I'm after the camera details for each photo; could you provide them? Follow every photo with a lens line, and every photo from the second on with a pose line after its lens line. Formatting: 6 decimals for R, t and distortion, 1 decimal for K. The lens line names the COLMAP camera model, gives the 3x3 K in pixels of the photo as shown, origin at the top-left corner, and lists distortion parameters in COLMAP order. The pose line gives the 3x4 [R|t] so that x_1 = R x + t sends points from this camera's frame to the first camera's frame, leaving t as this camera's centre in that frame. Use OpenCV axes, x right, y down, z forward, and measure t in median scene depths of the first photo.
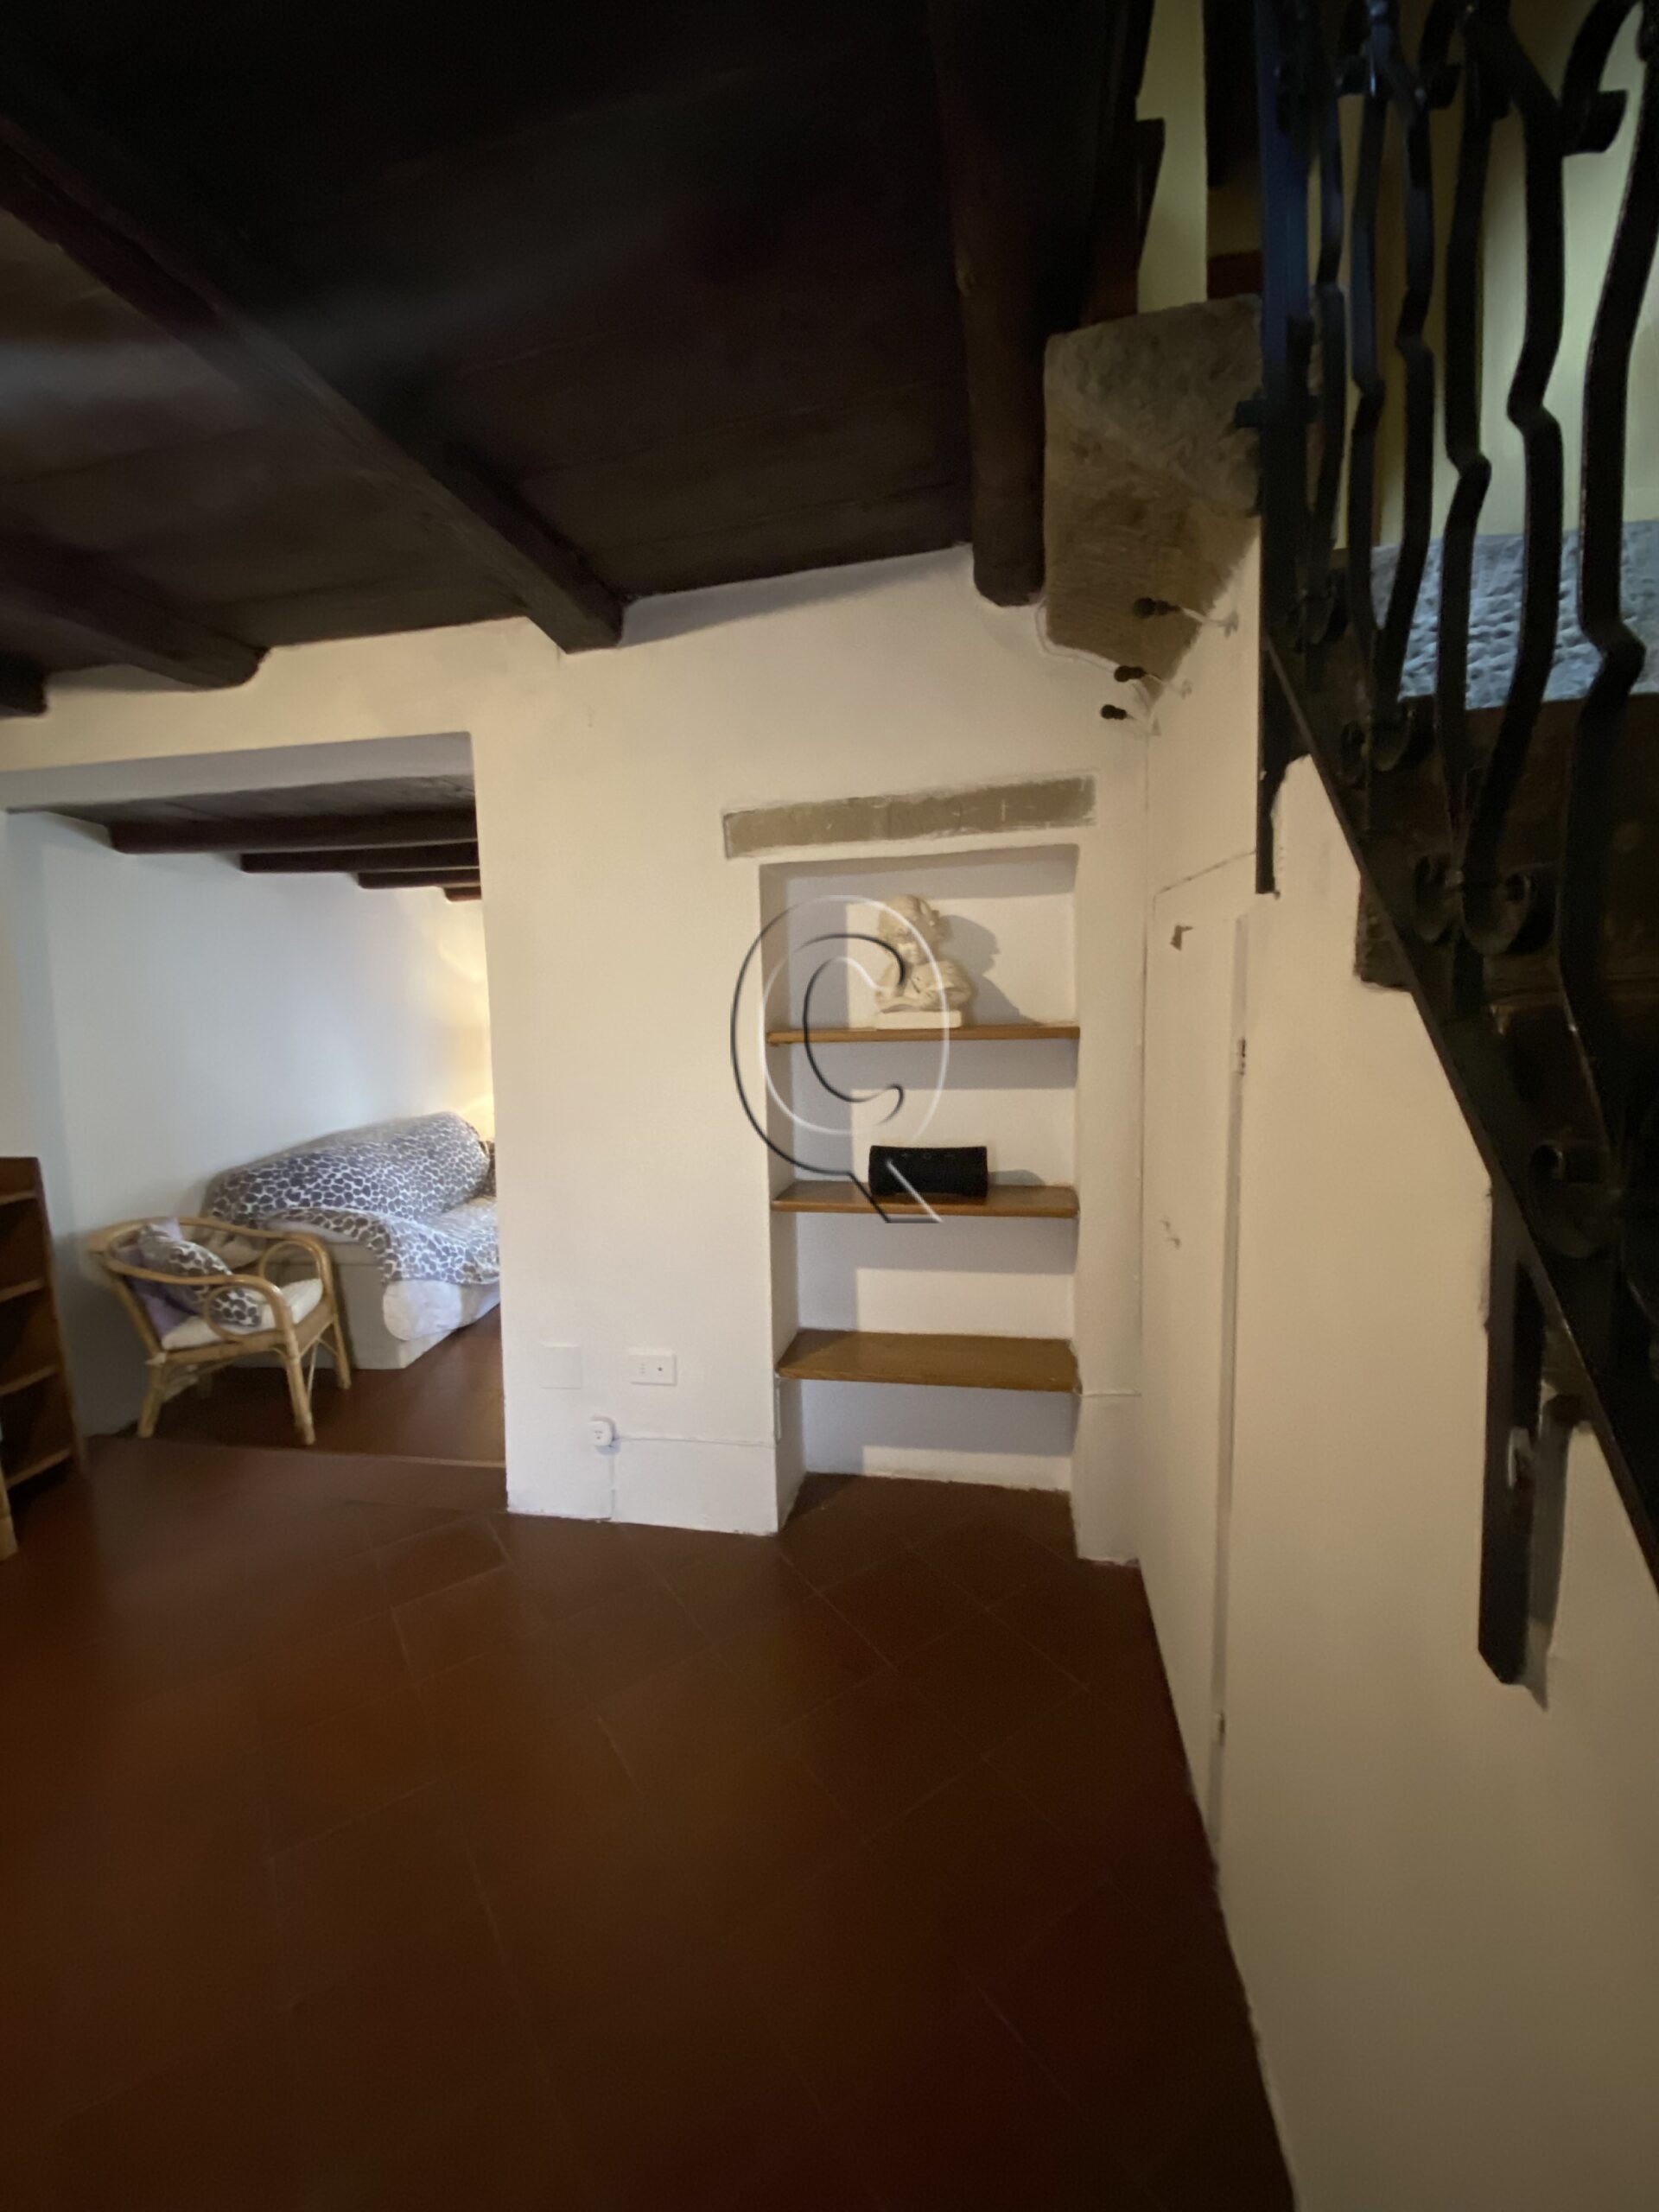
lens RADIAL K [[897.4, 0, 835.0], [0, 897.4, 1097.4], [0, 0, 1]] dist [0.038315, -0.029182]
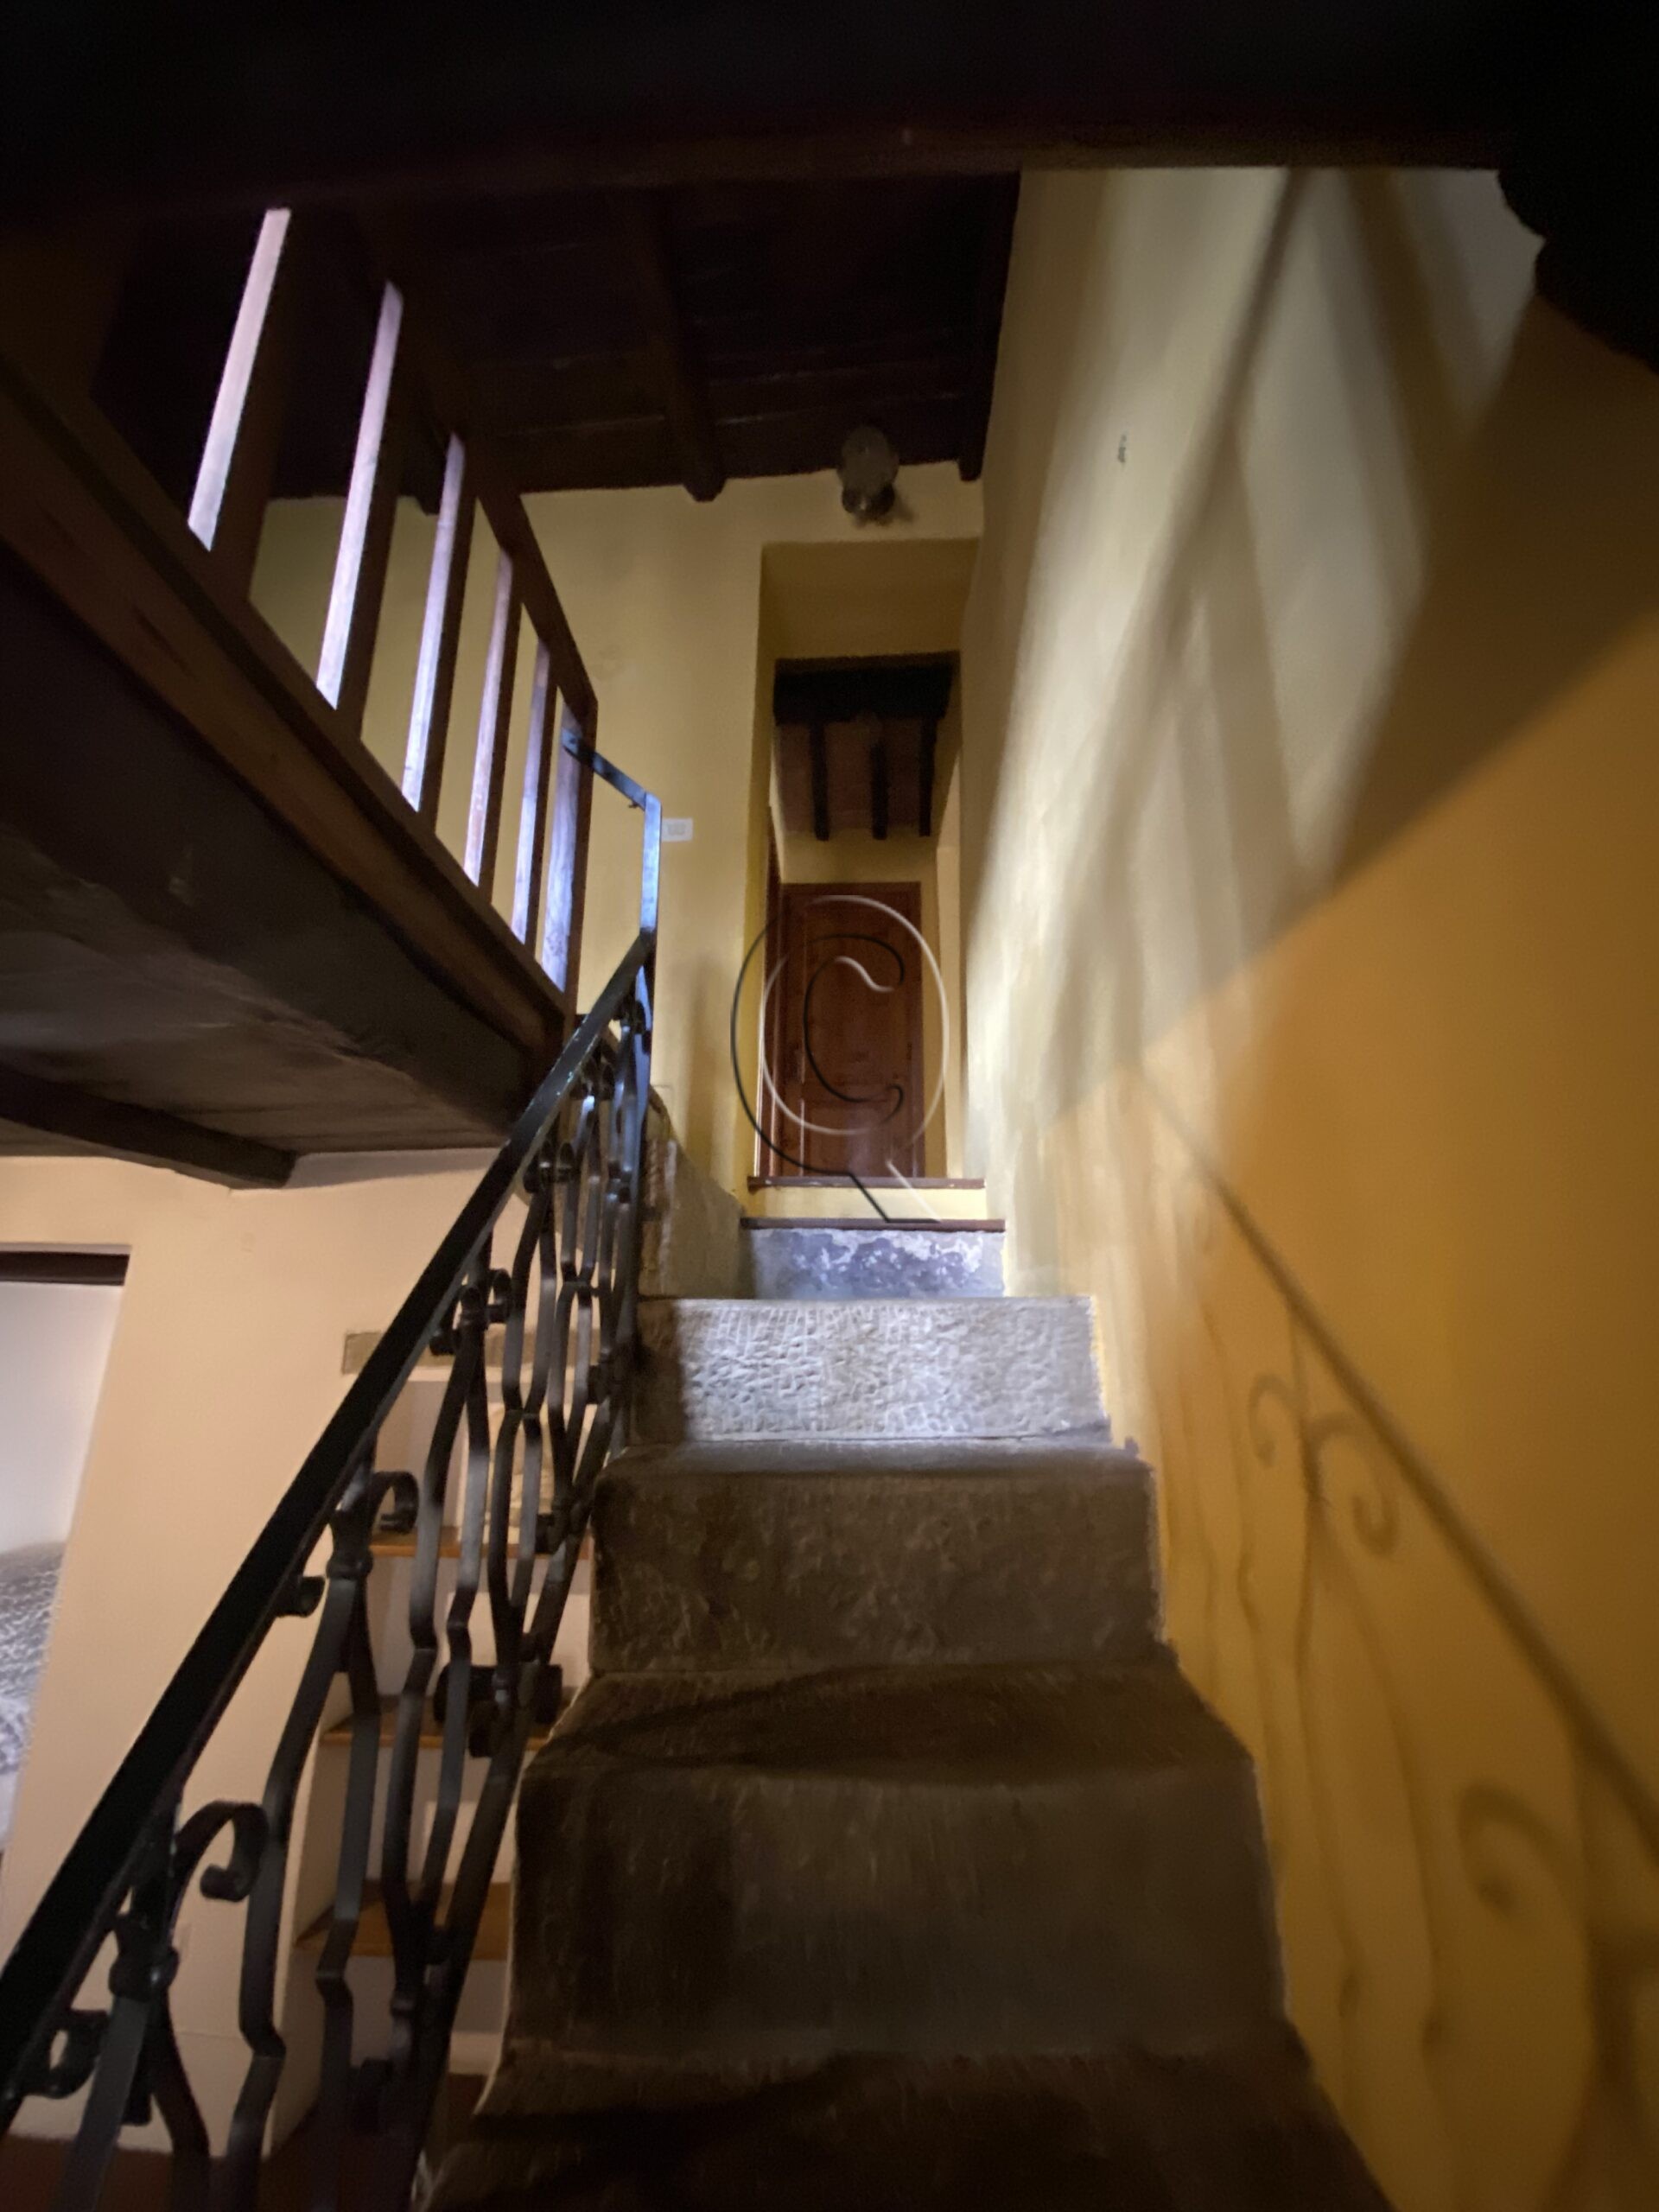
lens RADIAL K [[897.4, 0, 835.0], [0, 897.4, 1097.4], [0, 0, 1]] dist [0.038315, -0.029182]
pose [[0.982275, 0.080708, 0.169182, 0.265093], [-0.011737, 0.927270, -0.374210, -0.172208], [-0.187079, 0.365592, 0.911781, -0.270630]]
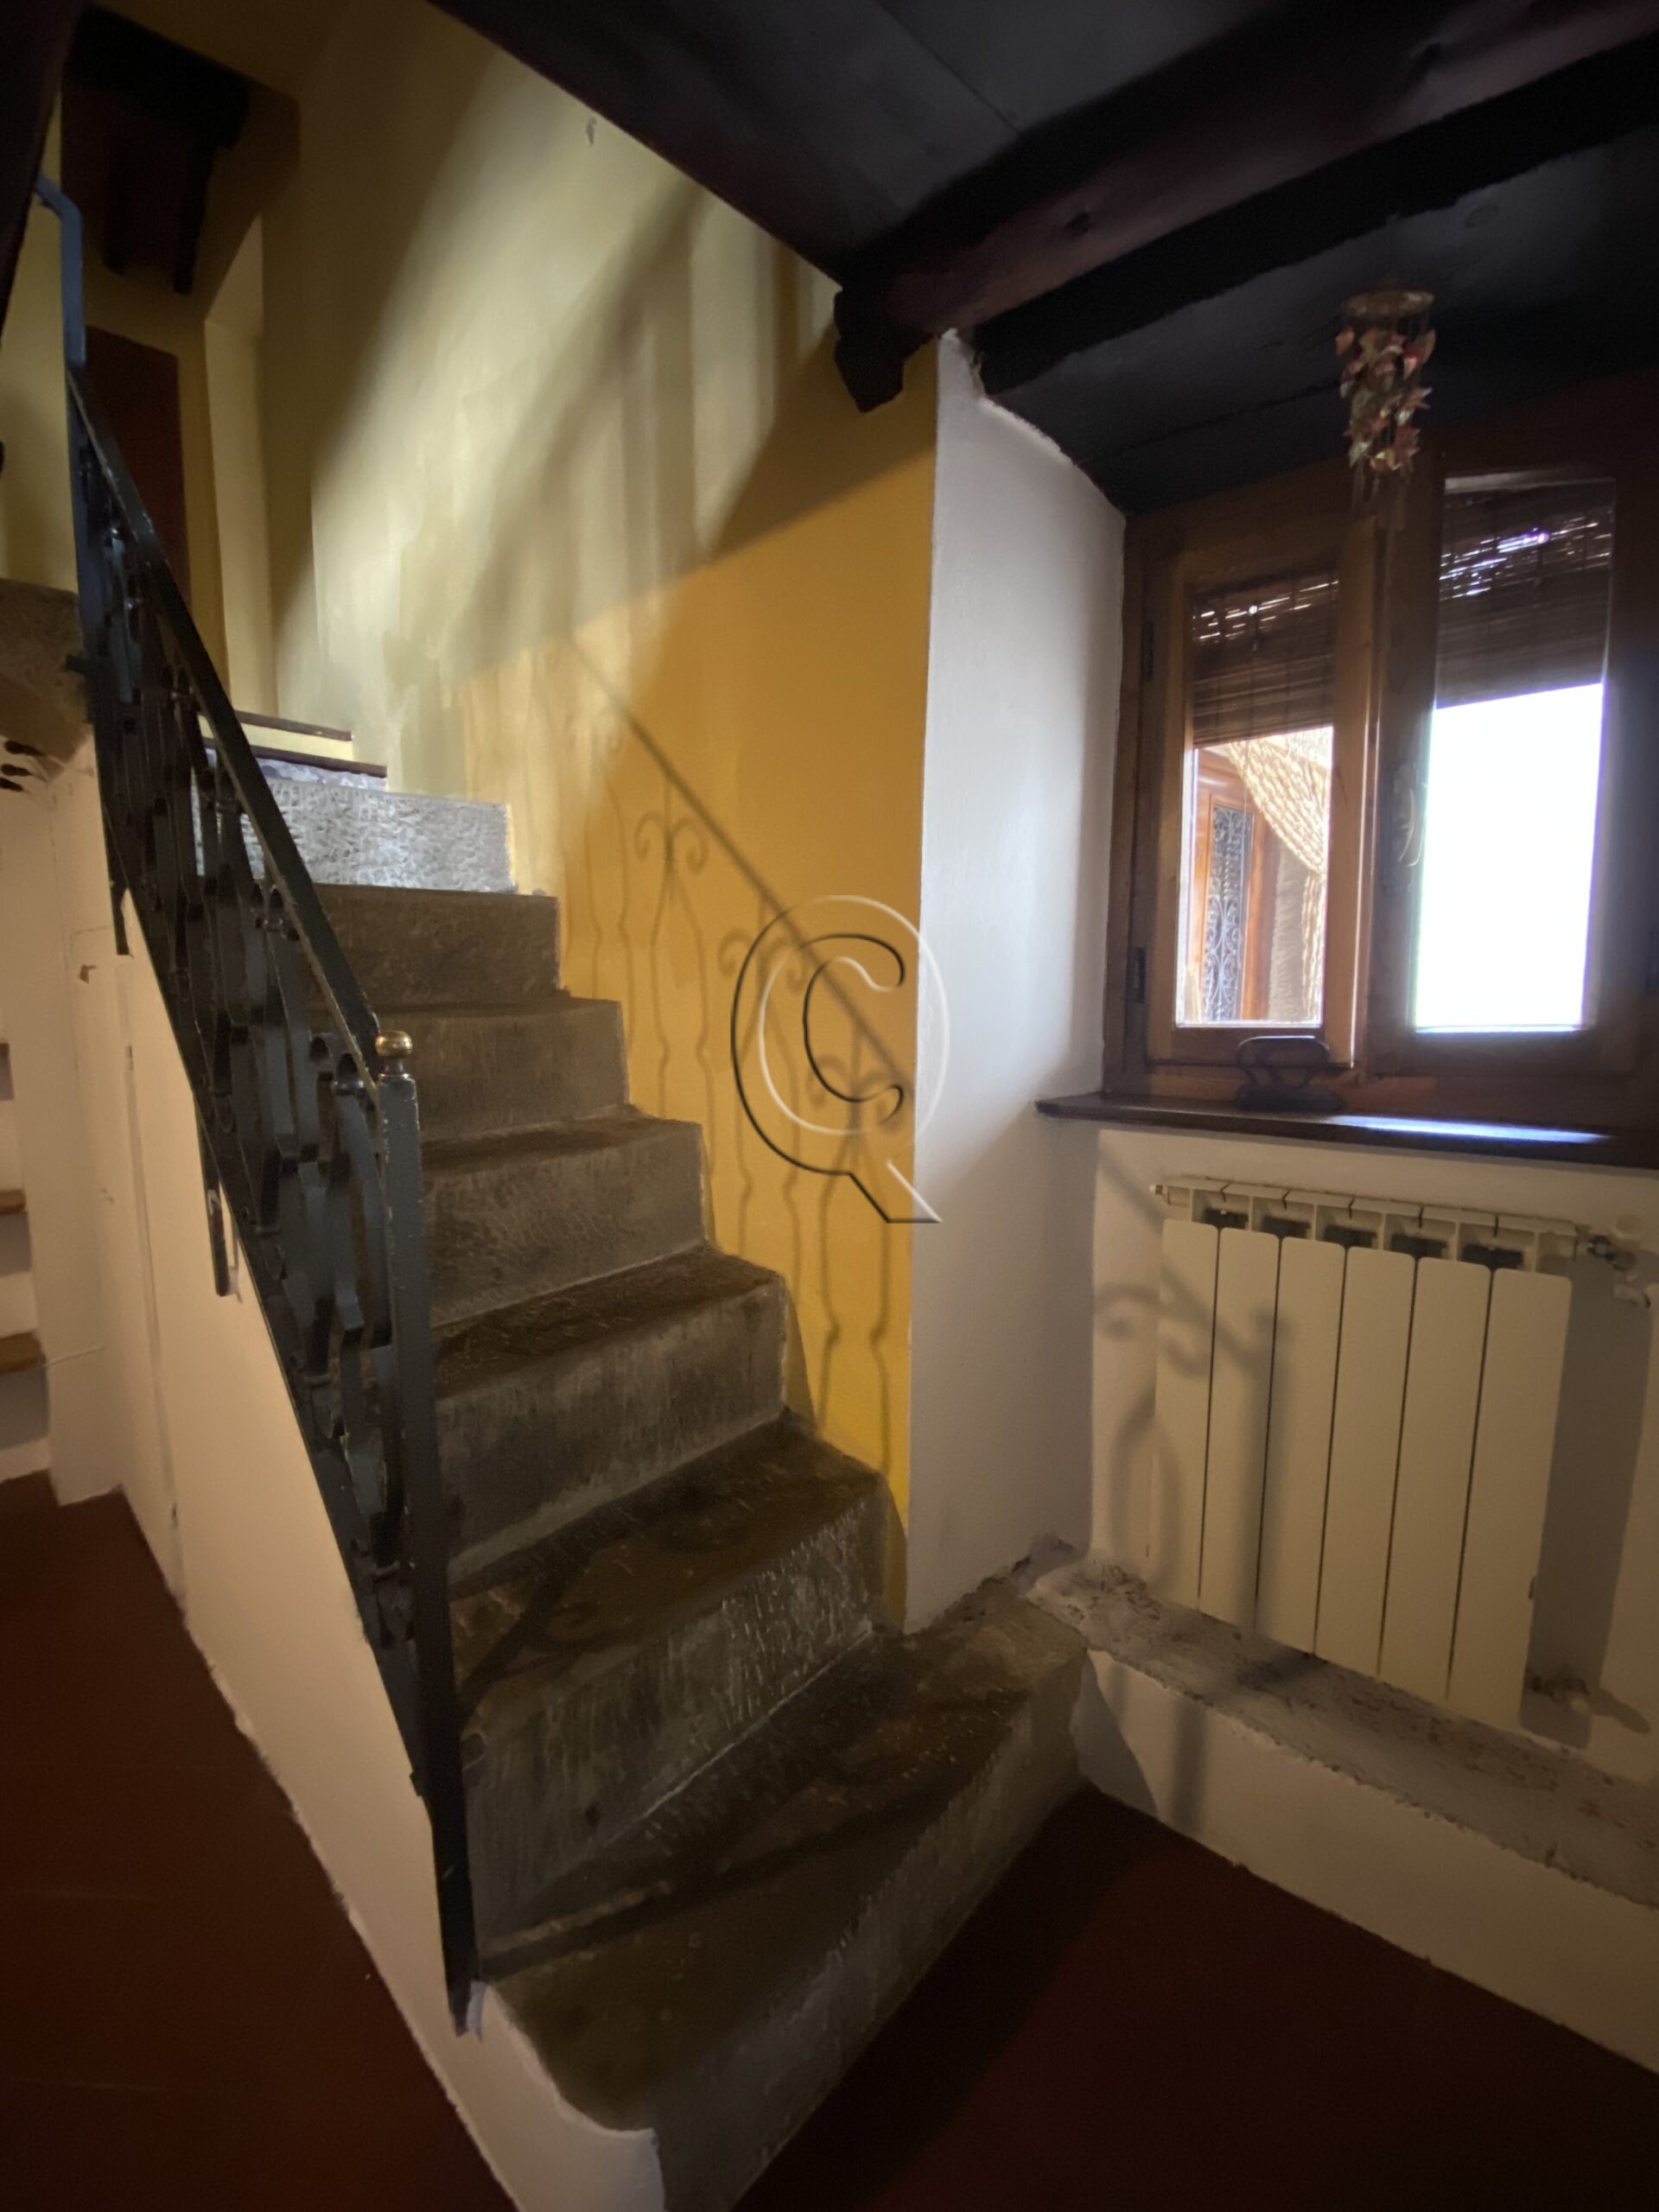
lens RADIAL K [[925.3, 0, 856.6], [0, 925.3, 1109.3], [0, 0, 1]] dist [-0.015943, 0.000115]
pose [[0.551593, -0.077287, 0.830525, -0.096487], [0.086268, 0.995644, 0.035358, 0.054786], [-0.829640, 0.052145, 0.555858, -0.512699]]
